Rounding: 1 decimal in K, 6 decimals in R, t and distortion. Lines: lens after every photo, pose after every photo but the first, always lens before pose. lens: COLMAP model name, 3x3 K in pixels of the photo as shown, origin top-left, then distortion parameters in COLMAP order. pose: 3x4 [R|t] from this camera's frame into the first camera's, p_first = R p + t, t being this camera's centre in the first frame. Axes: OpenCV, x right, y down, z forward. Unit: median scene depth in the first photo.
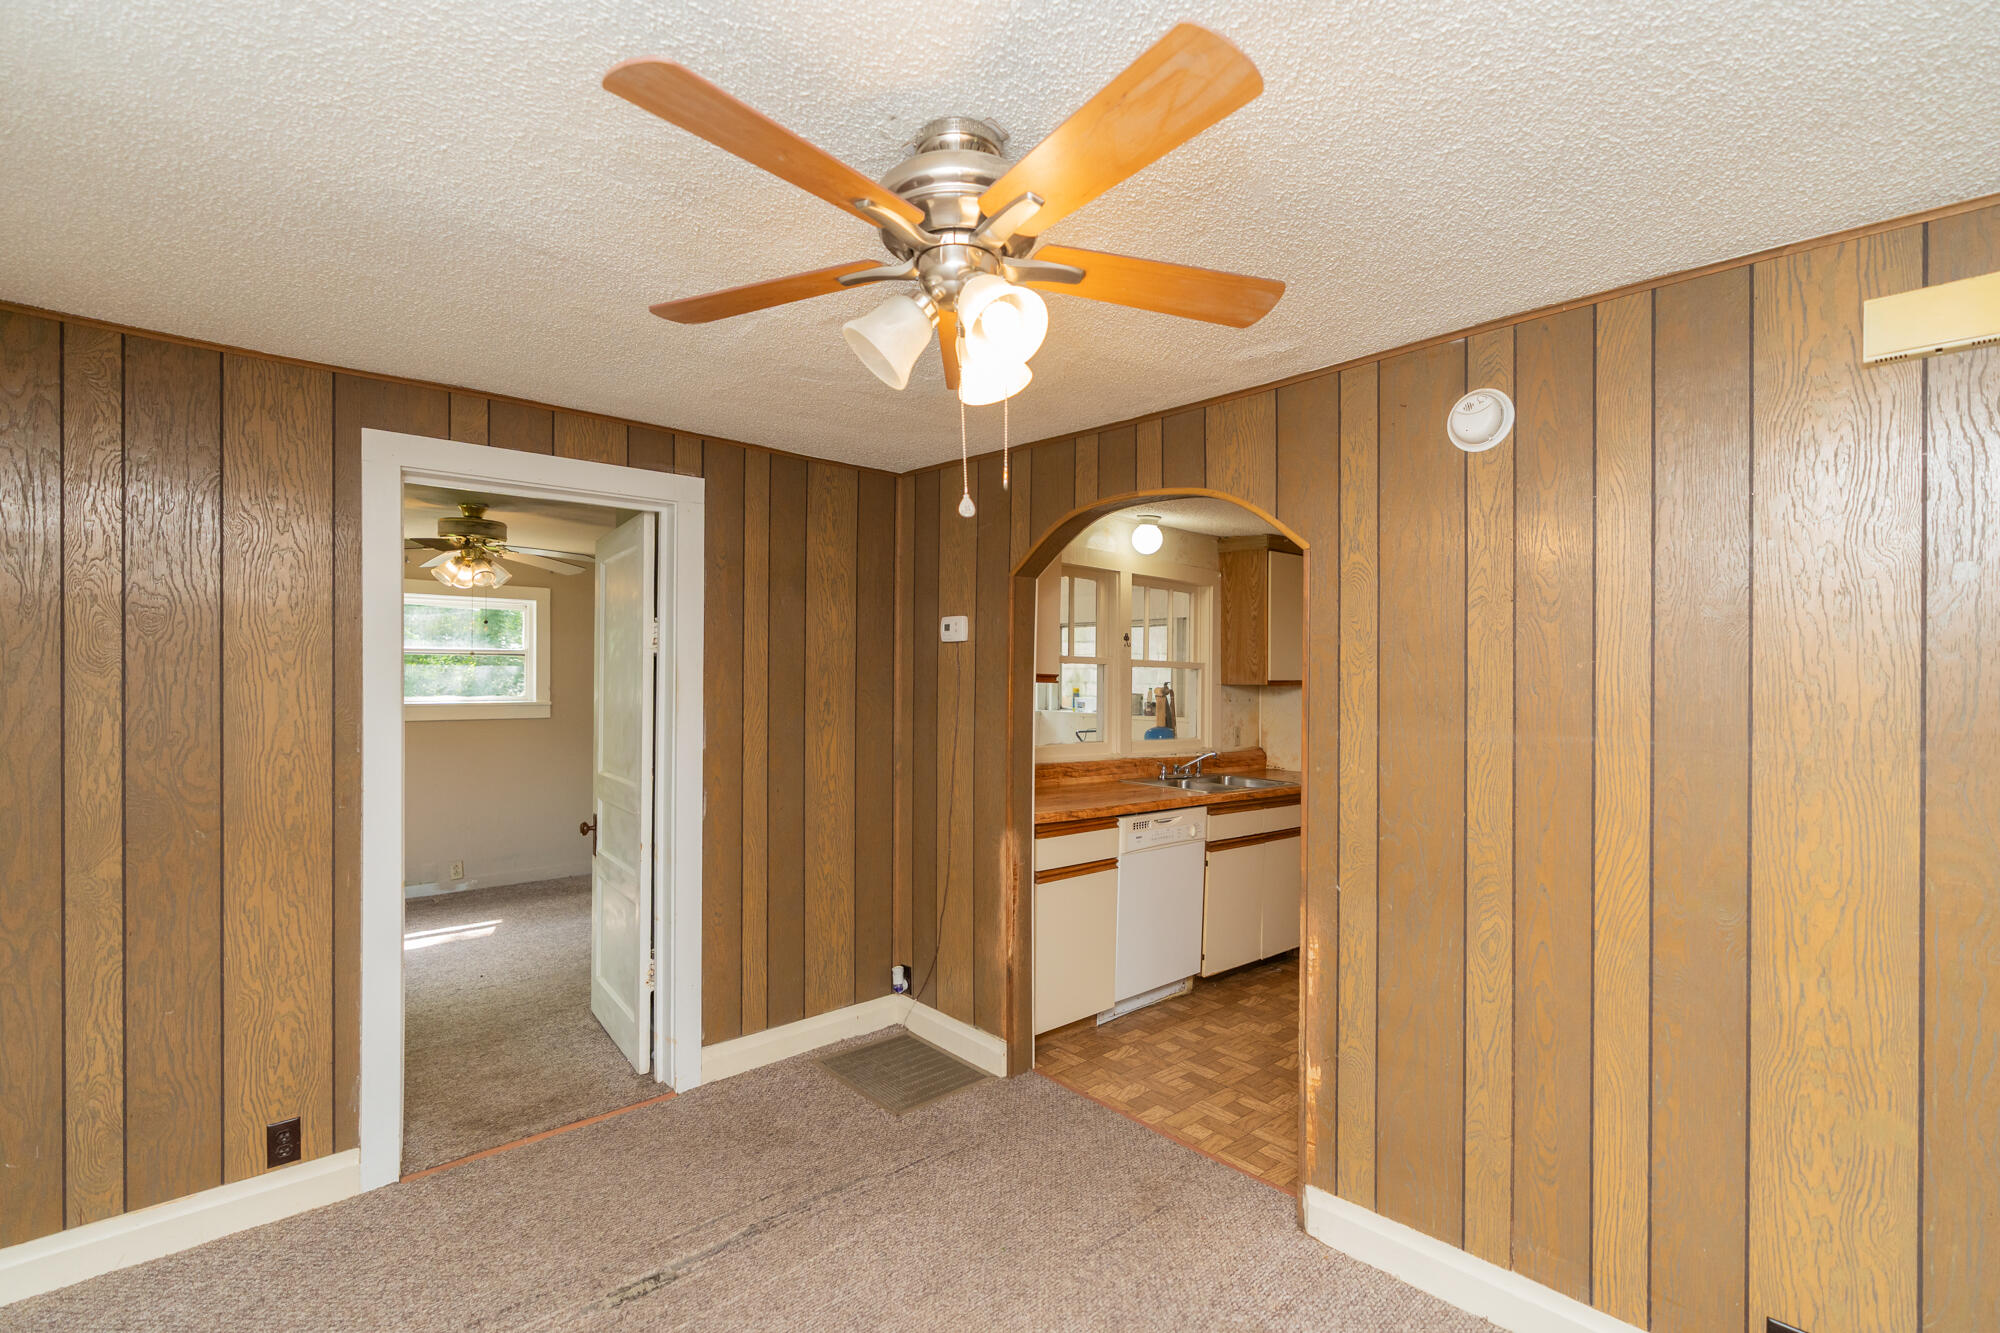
lens RADIAL K [[920.7, 0, 1003.6], [0, 920.7, 674.1], [0, 0, 1]] dist [0.000161, 0.001452]
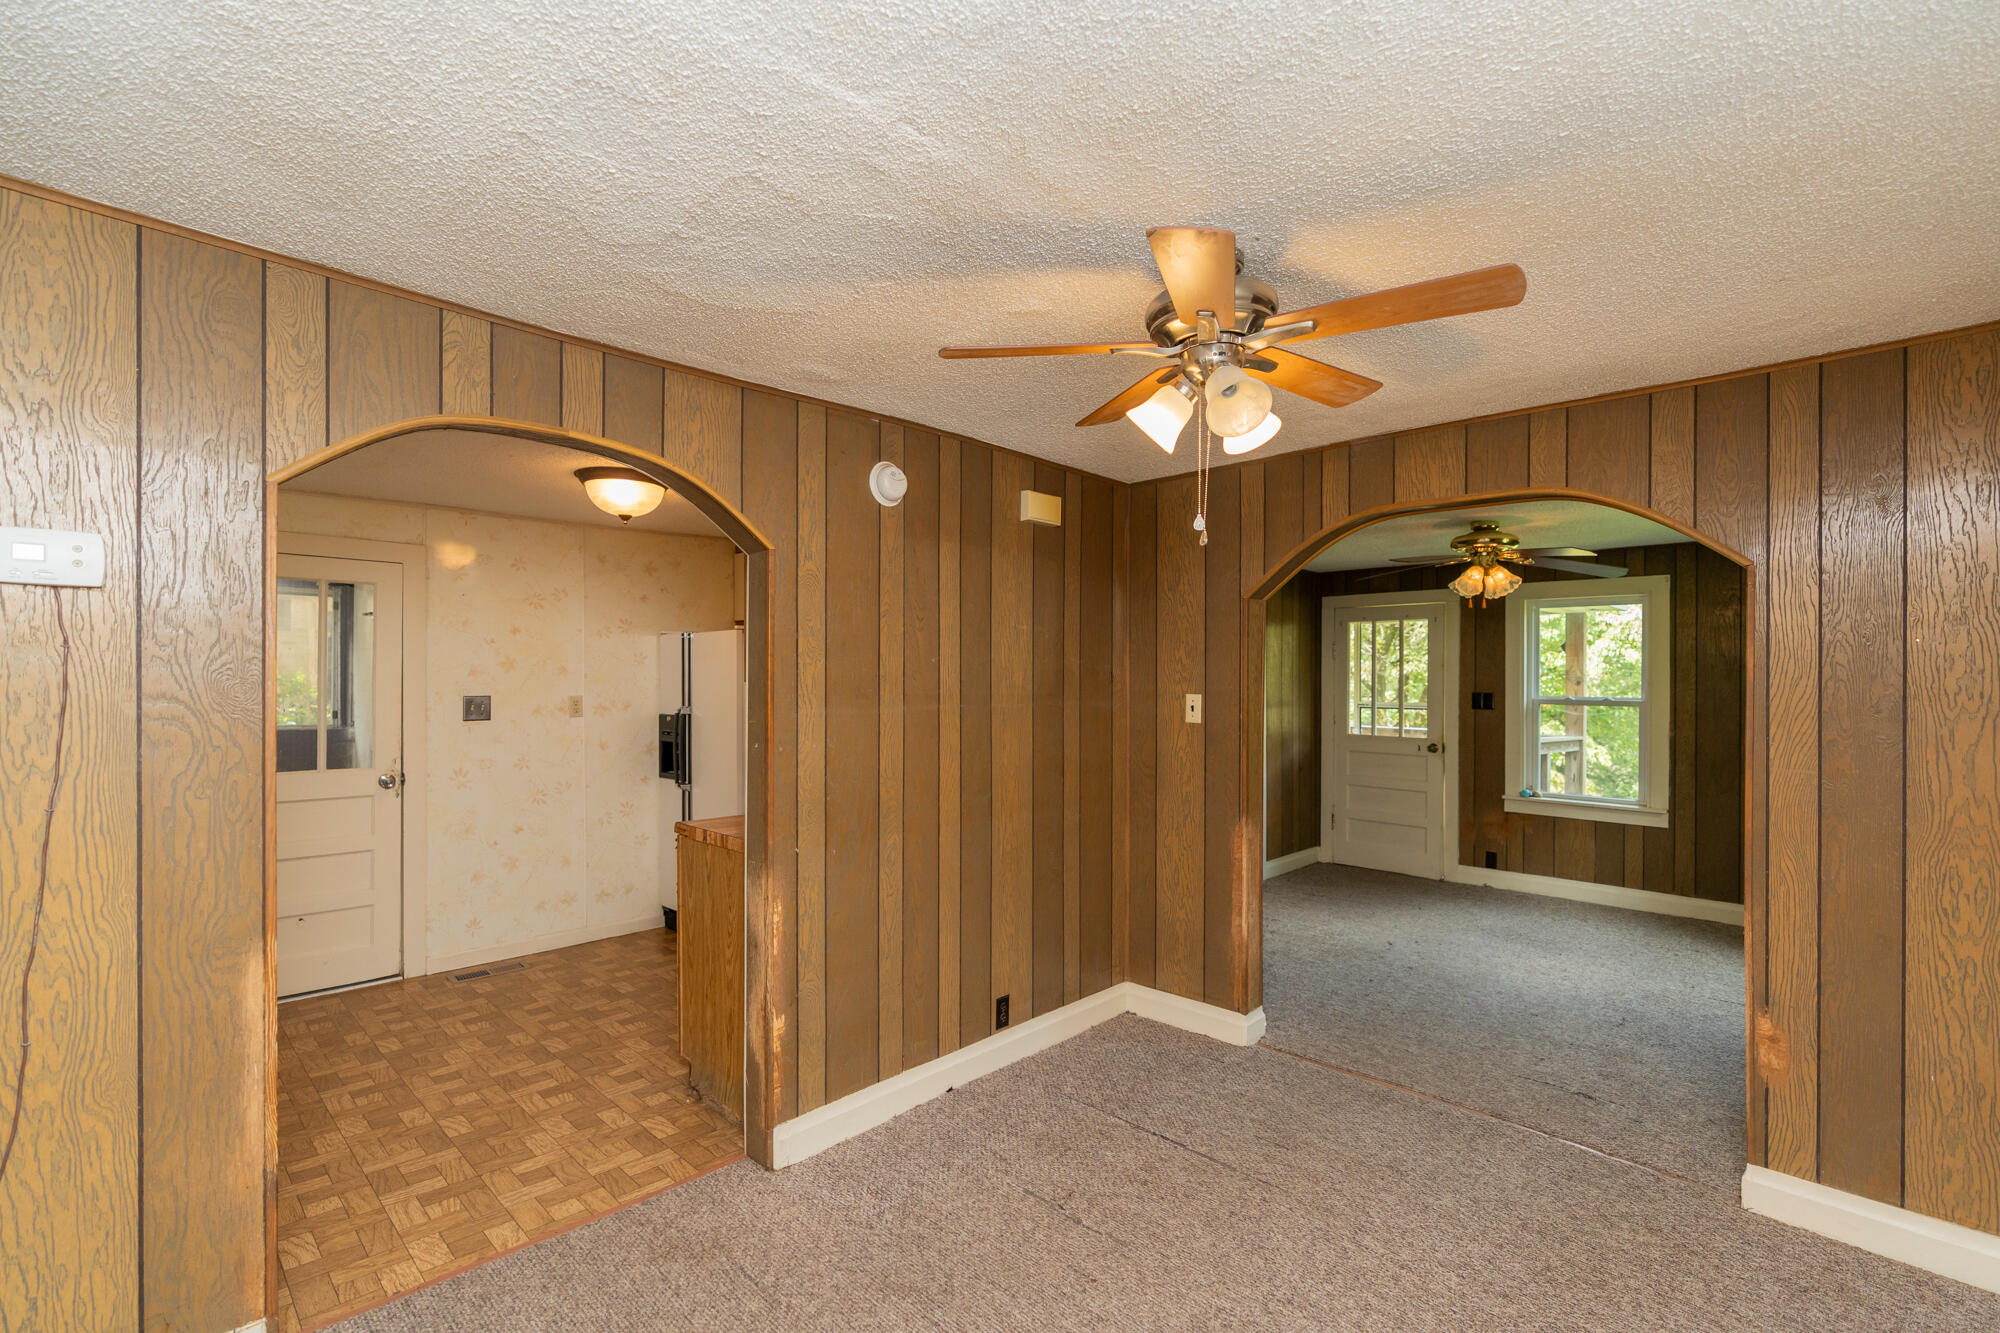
lens RADIAL K [[920.7, 0, 990.2], [0, 920.7, 670.4], [0, 0, 1]] dist [0.000161, 0.001452]
pose [[-0.054818, -0.001346, 0.998495, -0.796955], [-0.005924, 0.999982, 0.001022, 0.005160], [-0.998479, -0.005860, -0.054825, 0.820651]]
